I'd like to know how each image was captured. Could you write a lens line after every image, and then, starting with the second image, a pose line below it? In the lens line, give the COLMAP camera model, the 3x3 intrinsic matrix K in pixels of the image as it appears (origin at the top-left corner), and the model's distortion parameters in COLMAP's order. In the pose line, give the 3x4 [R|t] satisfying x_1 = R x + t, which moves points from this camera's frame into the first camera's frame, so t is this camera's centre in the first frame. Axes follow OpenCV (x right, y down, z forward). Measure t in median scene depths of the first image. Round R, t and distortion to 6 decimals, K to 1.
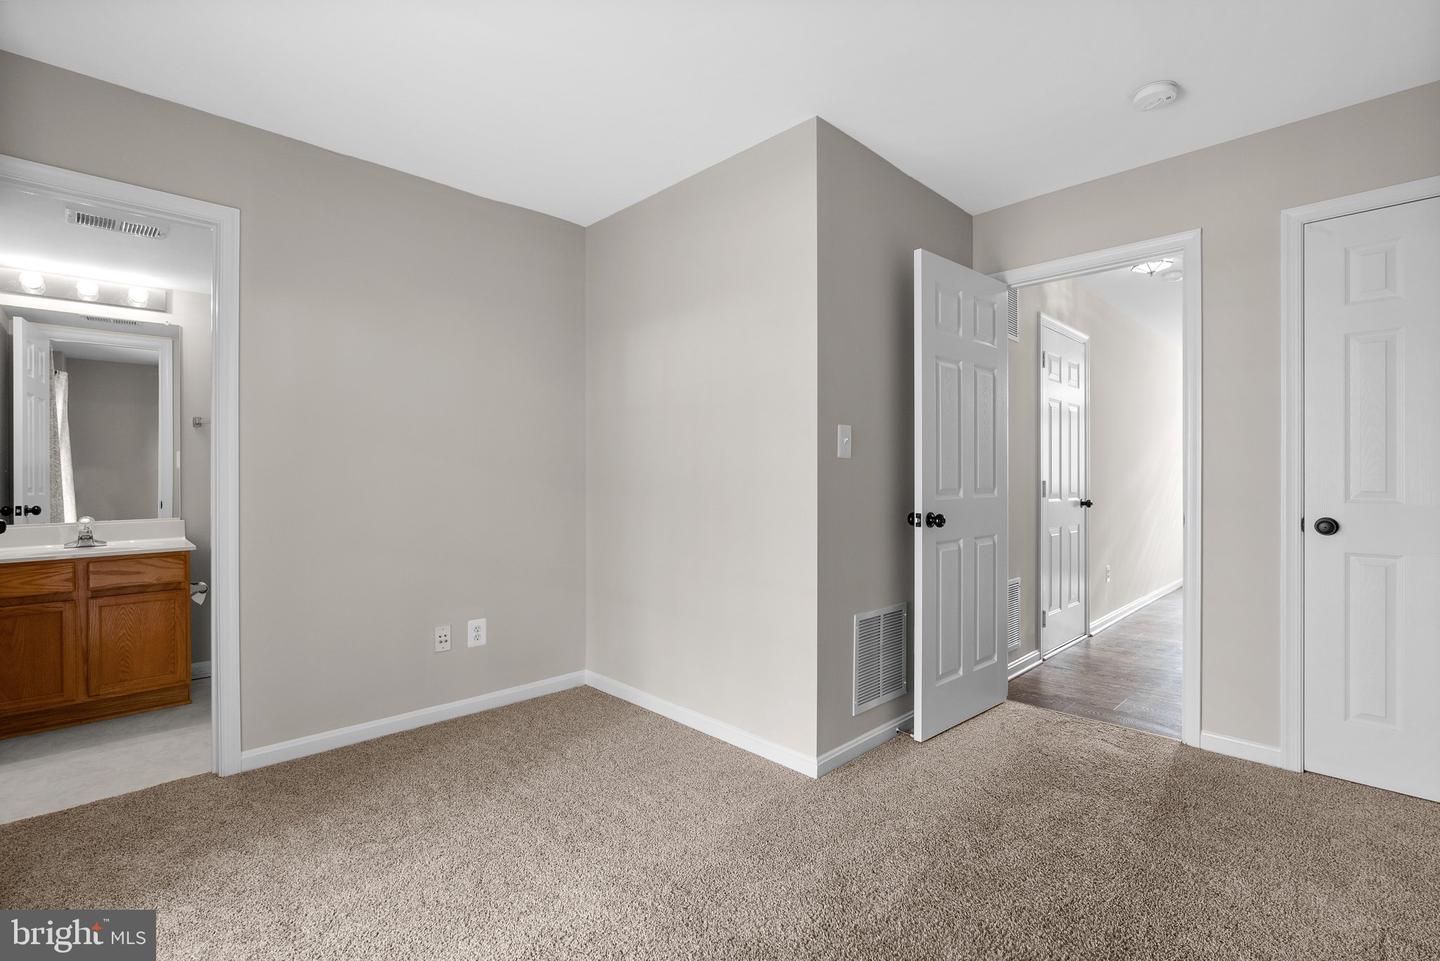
lens RADIAL K [[657.6, 0, 714.8], [0, 657.6, 482.2], [0, 0, 1]] dist [0.000513, 0.000395]
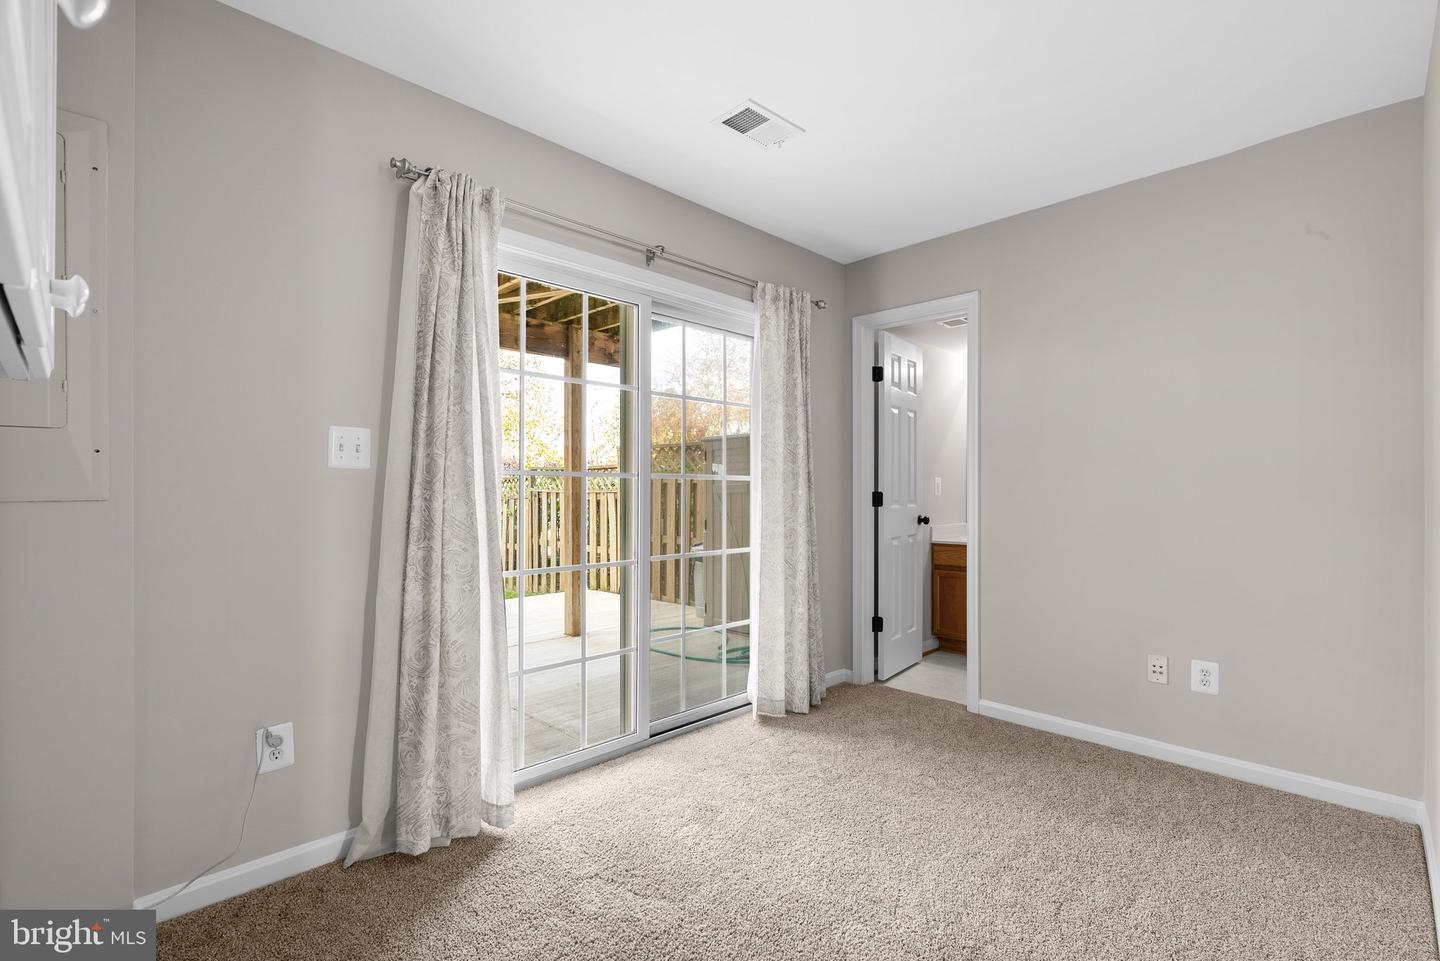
lens RADIAL K [[664.5, 0, 720.7], [0, 664.5, 484.0], [0, 0, 1]] dist [-0.000837, 0.000284]
pose [[0.007229, -0.005565, -0.999958, 0.575921], [-0.012880, 0.999901, -0.005658, -0.007383], [0.999891, 0.012920, 0.007156, 0.433262]]
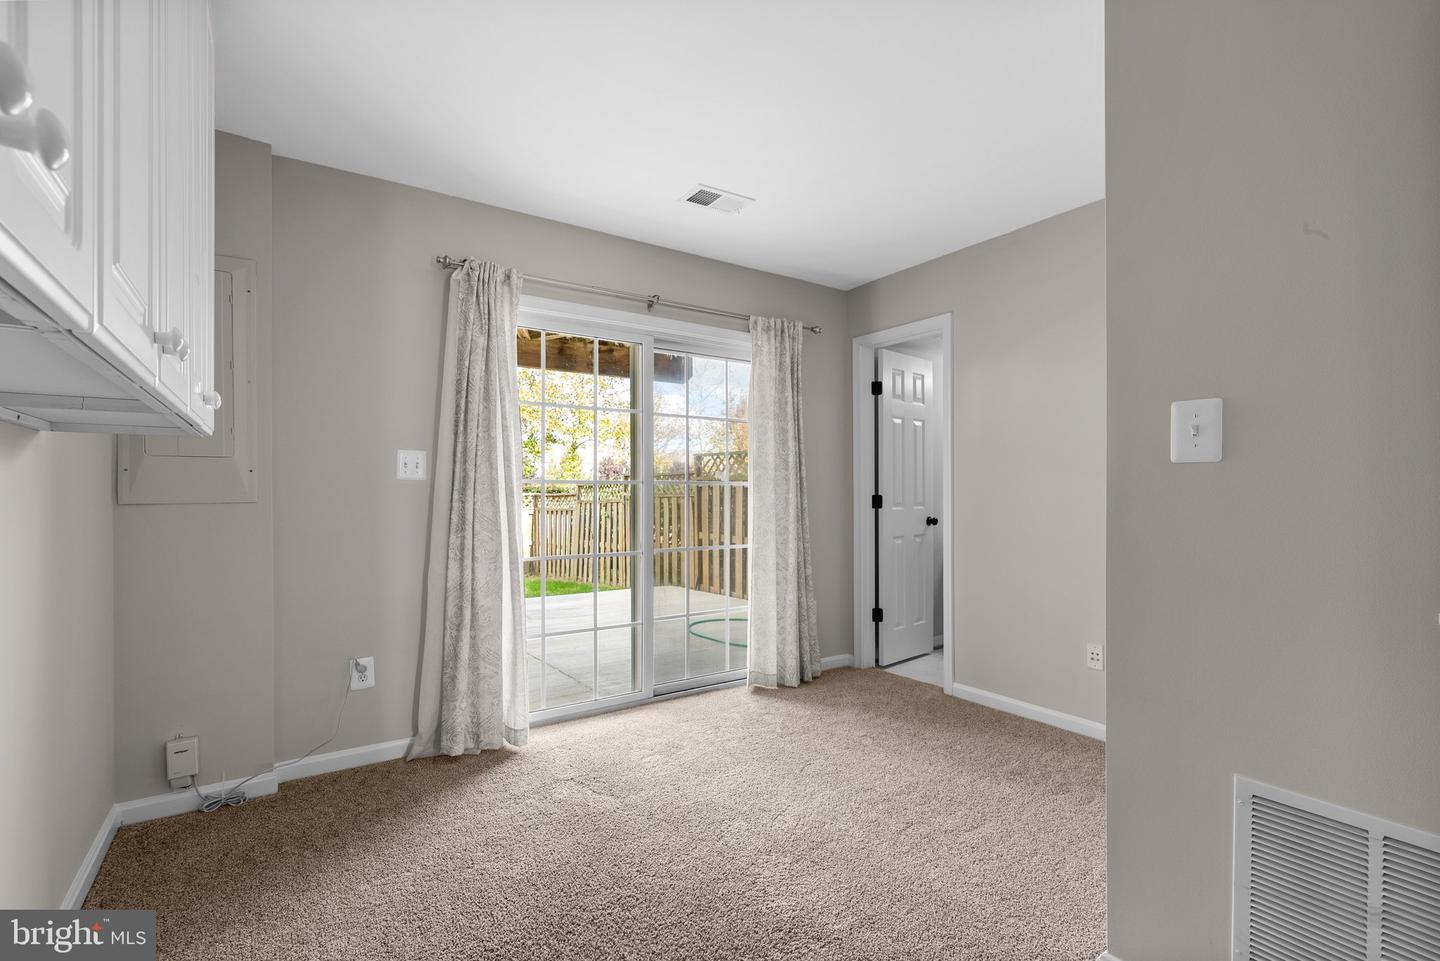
lens RADIAL K [[668.6, 0, 713.9], [0, 668.6, 488.5], [0, 0, 1]] dist [0.001338, 0.000334]
pose [[-0.185848, -0.004446, -0.982568, 0.785727], [-0.007495, 0.999967, -0.003107, -0.010708], [0.982550, 0.006787, -0.185875, 0.701102]]
